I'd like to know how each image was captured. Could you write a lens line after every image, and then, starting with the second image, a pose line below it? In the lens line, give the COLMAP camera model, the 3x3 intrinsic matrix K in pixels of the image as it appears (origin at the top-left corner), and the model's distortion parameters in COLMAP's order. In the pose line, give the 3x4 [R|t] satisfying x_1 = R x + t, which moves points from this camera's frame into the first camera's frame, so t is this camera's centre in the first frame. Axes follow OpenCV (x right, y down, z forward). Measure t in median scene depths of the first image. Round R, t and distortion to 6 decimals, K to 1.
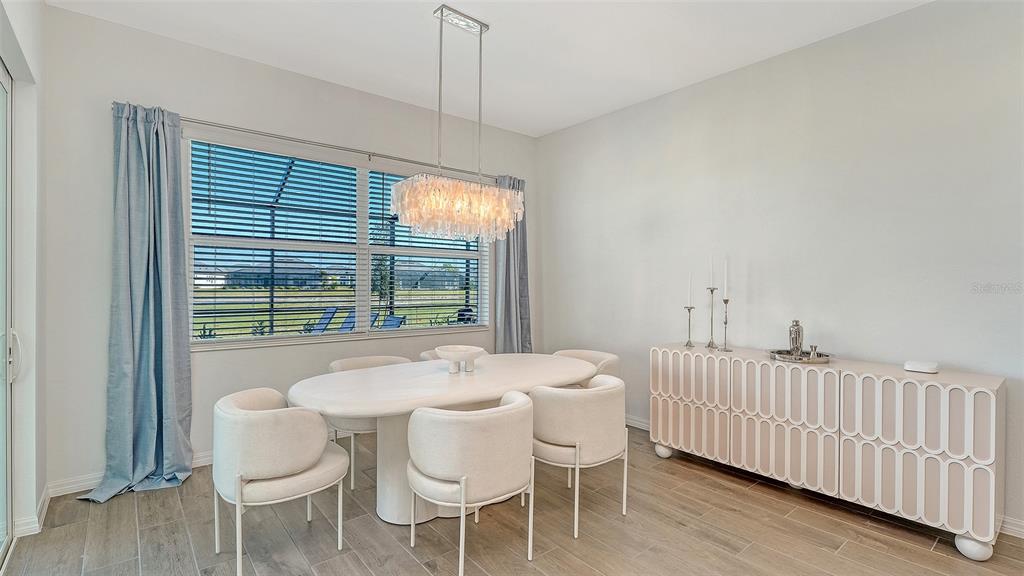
lens RADIAL K [[467.0, 0, 513.4], [0, 467.0, 286.0], [0, 0, 1]] dist [-0.001762, -0.000292]
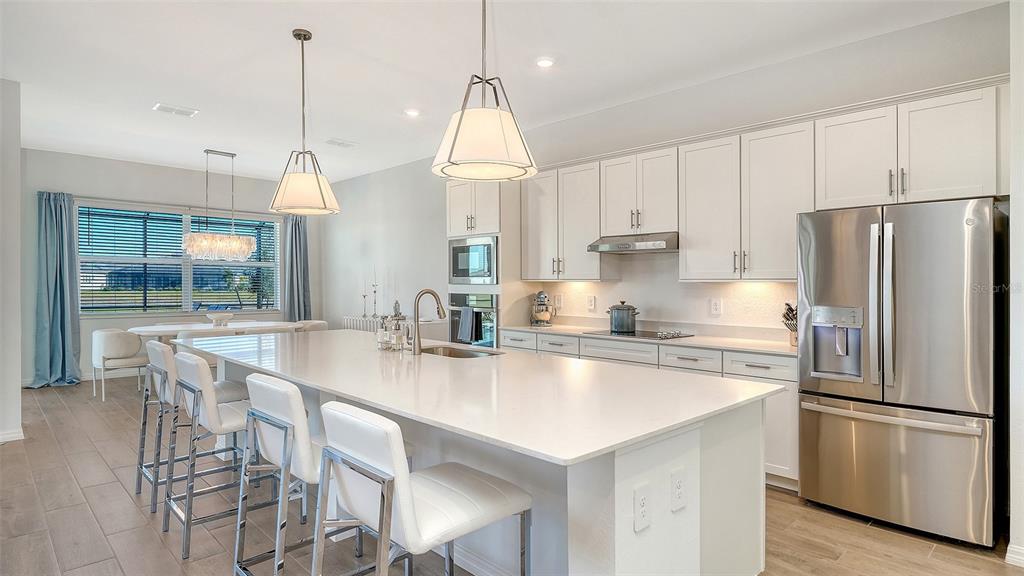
lens RADIAL K [[551.3, 0, 511.6], [0, 551.3, 292.7], [0, 0, 1]] dist [-0.000070, 0.000687]
pose [[0.996852, -0.001647, 0.079262, 0.939155], [0.000894, 0.999954, 0.009527, 0.016718], [-0.079274, -0.009426, 0.996808, -1.463190]]
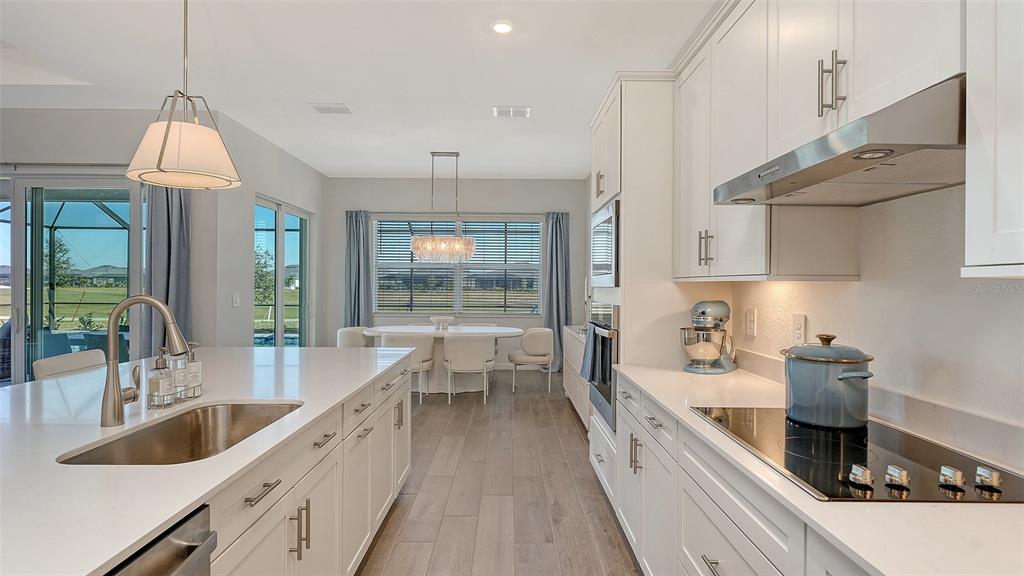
lens RADIAL K [[509.8, 0, 510.4], [0, 509.8, 288.0], [0, 0, 1]] dist [-0.000043, -0.000156]
pose [[0.769595, 0.004639, -0.638516, 1.479309], [-0.009205, 0.999950, -0.003830, 0.013570], [0.638466, 0.008825, 0.769599, -0.494098]]
